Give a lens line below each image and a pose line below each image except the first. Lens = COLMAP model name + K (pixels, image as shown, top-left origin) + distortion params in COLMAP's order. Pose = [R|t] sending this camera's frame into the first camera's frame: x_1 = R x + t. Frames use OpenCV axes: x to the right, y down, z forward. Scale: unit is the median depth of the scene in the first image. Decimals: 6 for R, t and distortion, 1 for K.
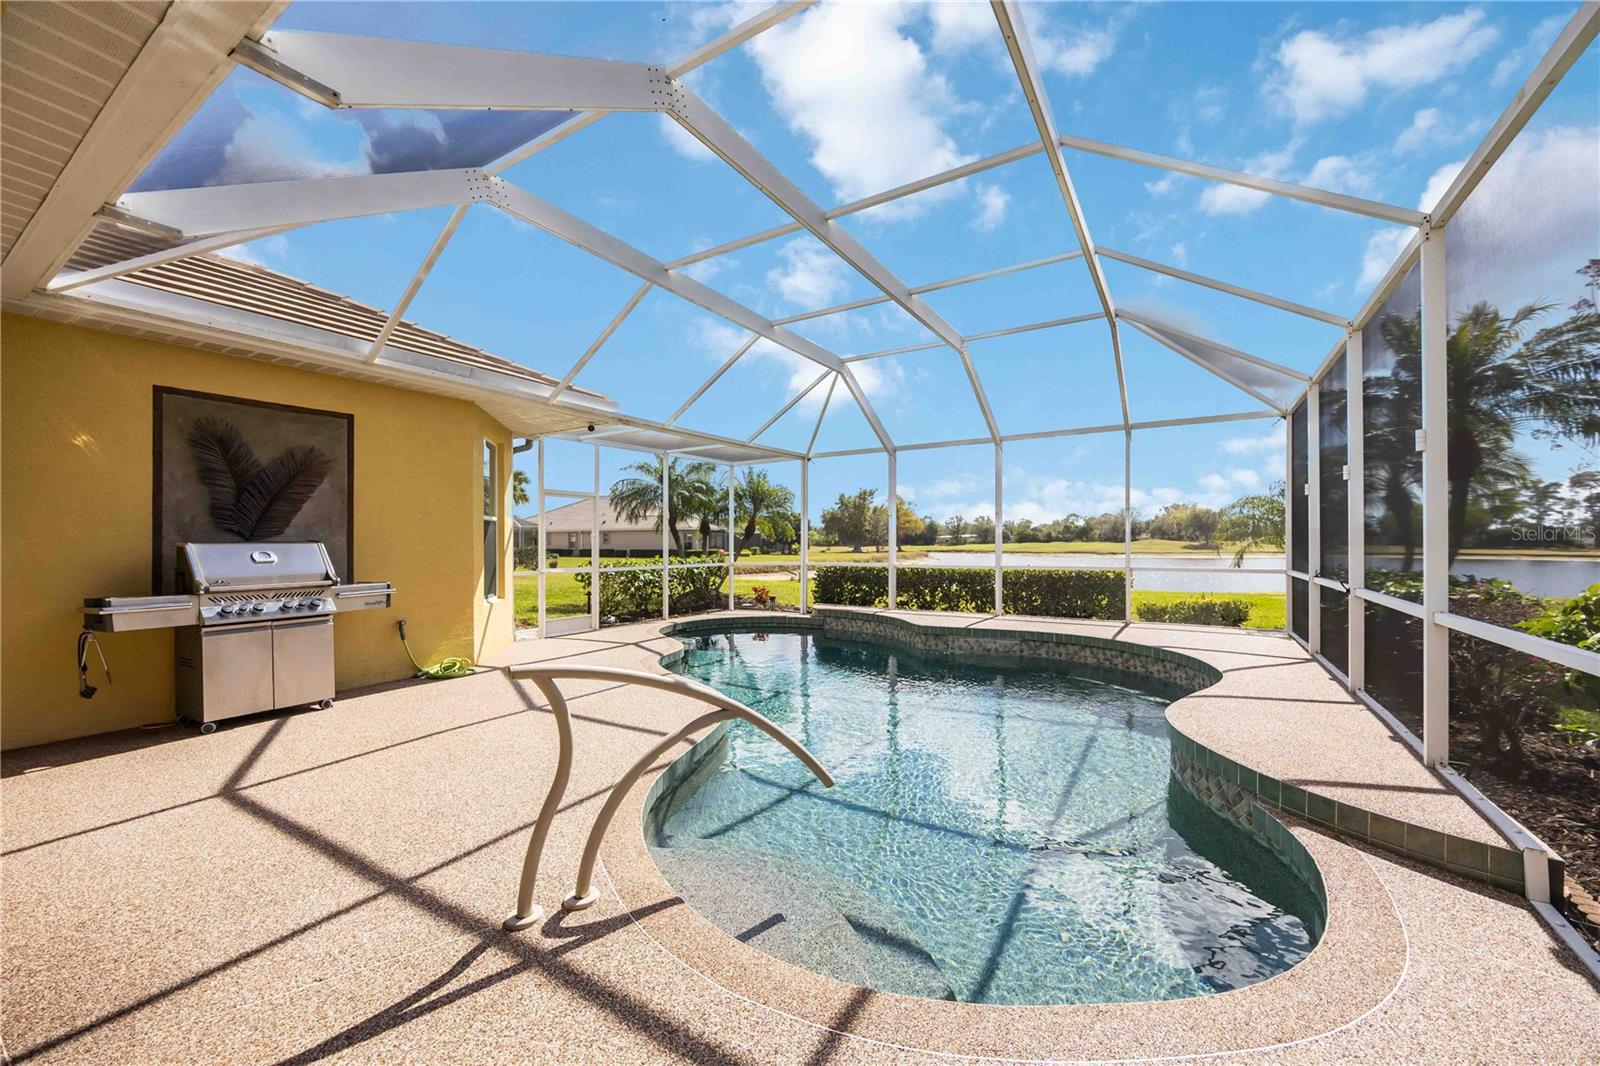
lens RADIAL K [[623.9, 0, 796.8], [0, 623.9, 541.5], [0, 0, 1]] dist [-0.002376, -0.000276]
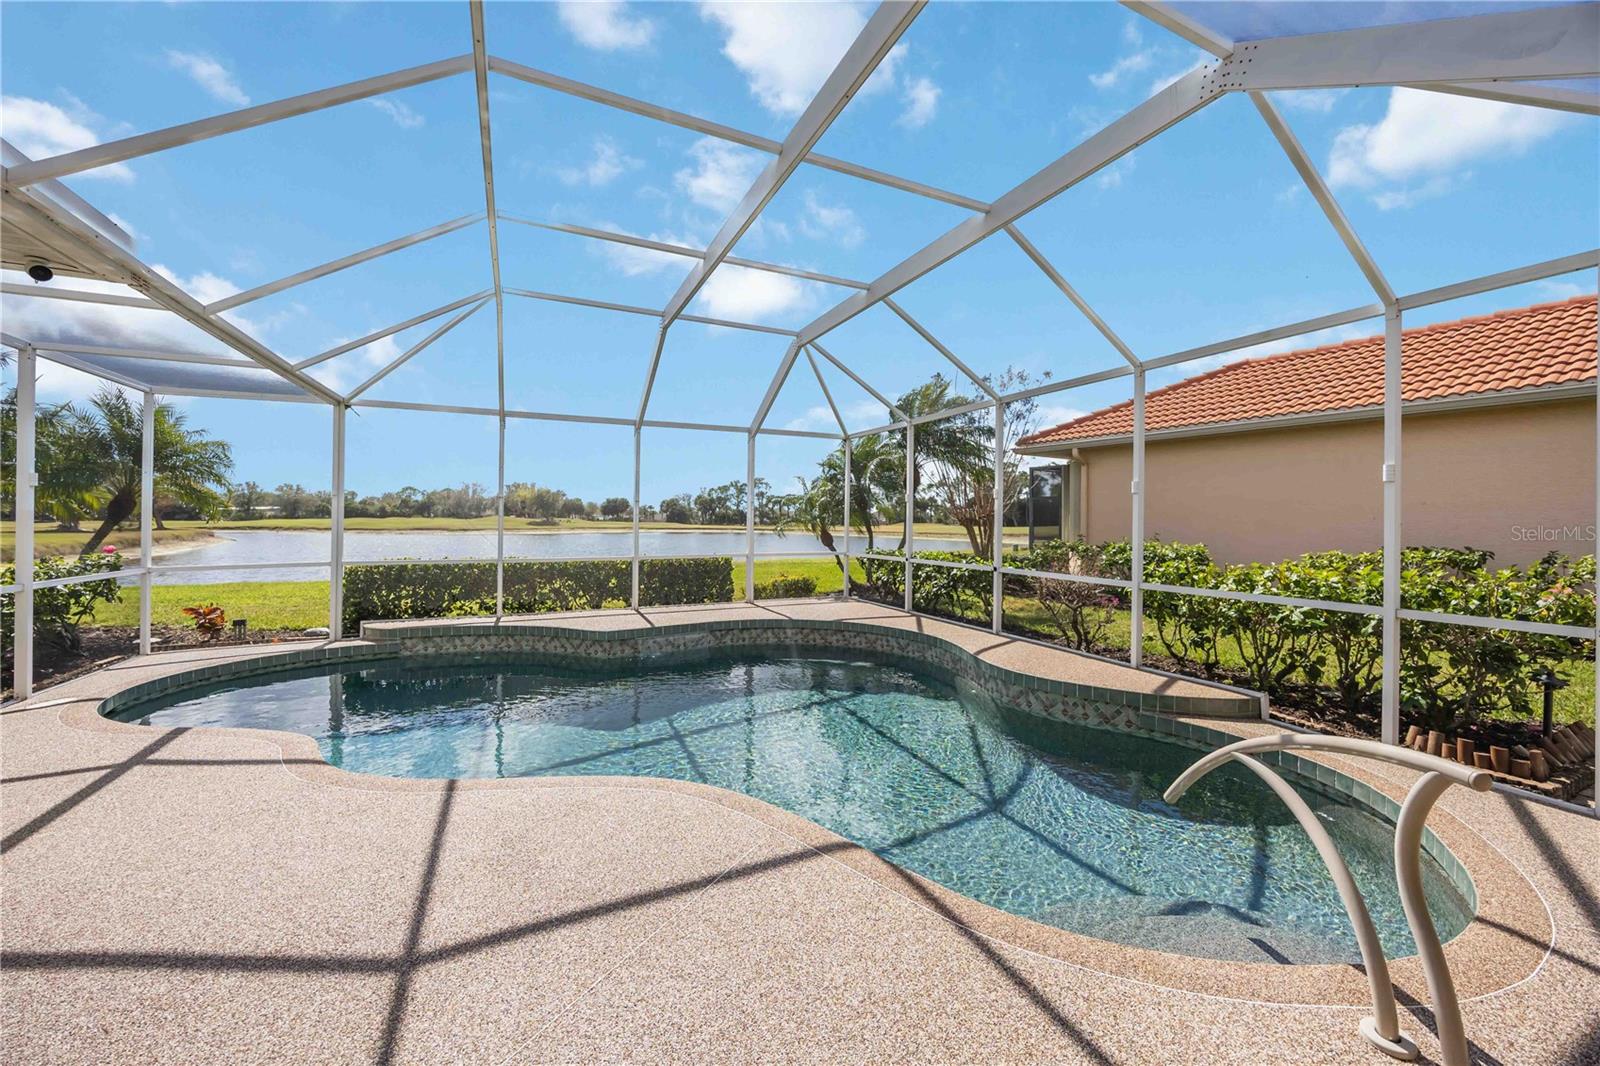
lens RADIAL K [[612.0, 0, 806.1], [0, 612.0, 517.6], [0, 0, 1]] dist [0.000454, 0.000365]
pose [[0.532605, 0.009972, 0.846305, -0.337068], [-0.010969, 0.999928, -0.004879, -0.018973], [-0.846293, -0.006685, 0.532676, 0.294560]]
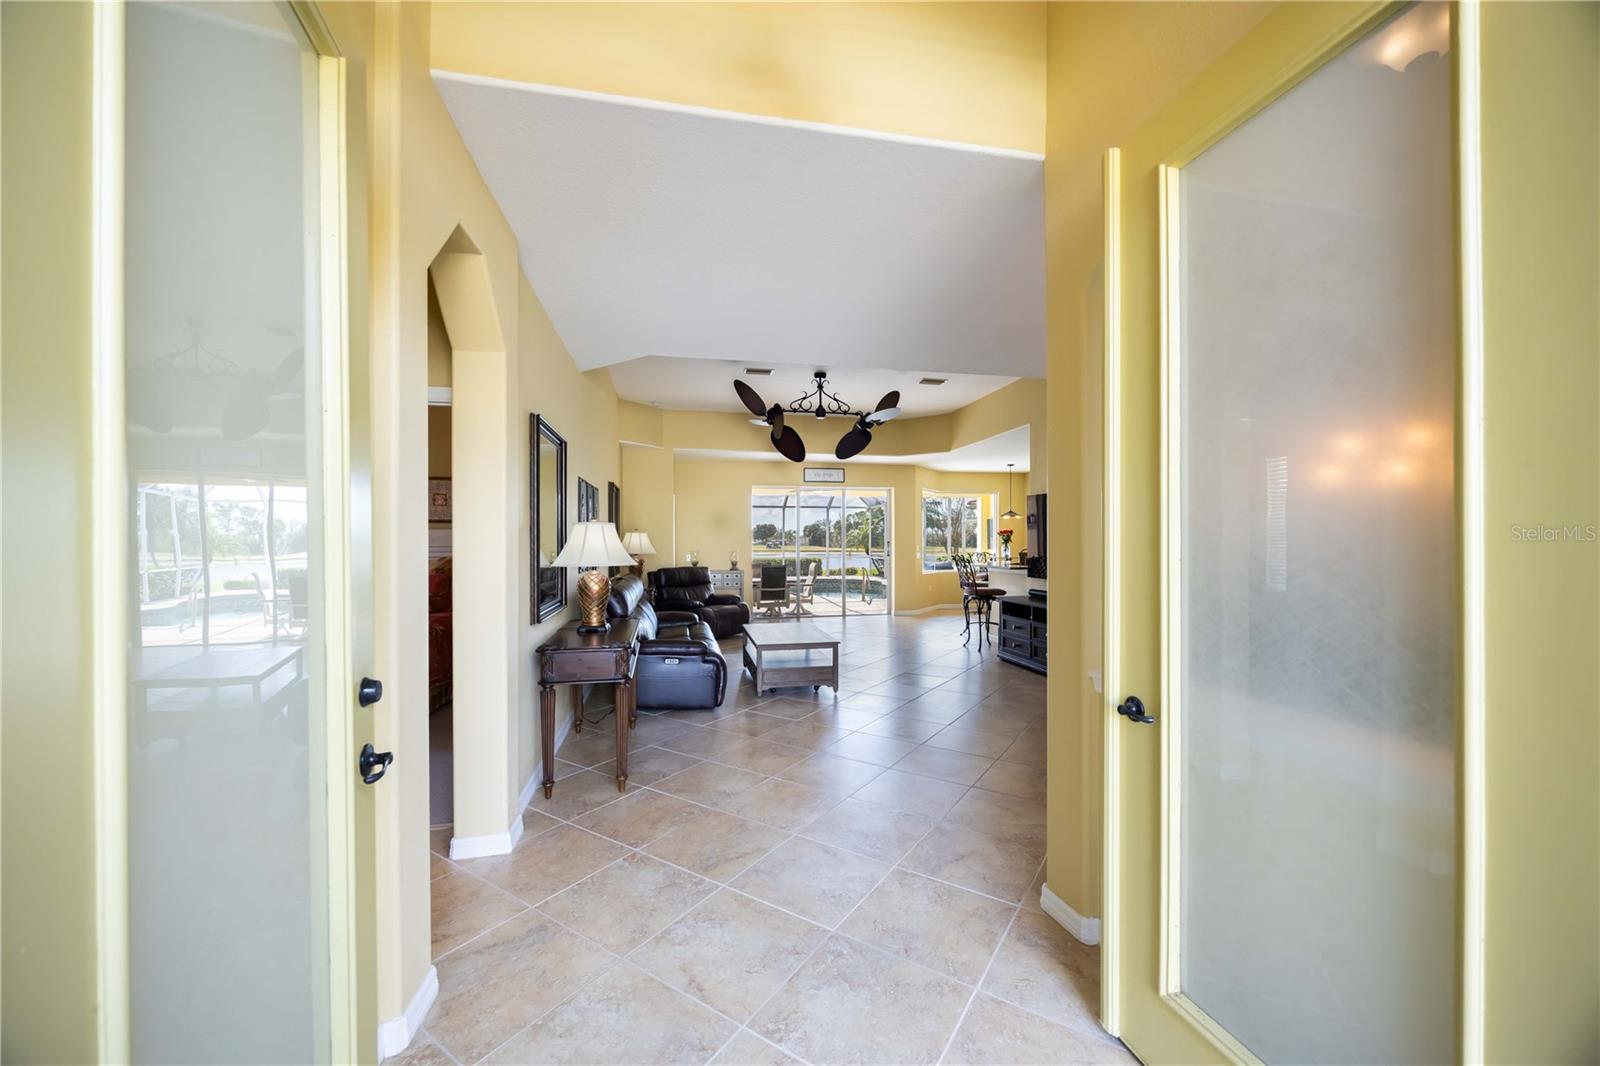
lens RADIAL K [[615.8, 0, 801.6], [0, 615.8, 541.7], [0, 0, 1]] dist [-0.000430, -0.000005]
pose [[0.718213, 0.004538, 0.695808, -1.393821], [-0.004778, 0.999987, -0.001591, -0.022231], [-0.695807, -0.002182, 0.718226, -0.861873]]
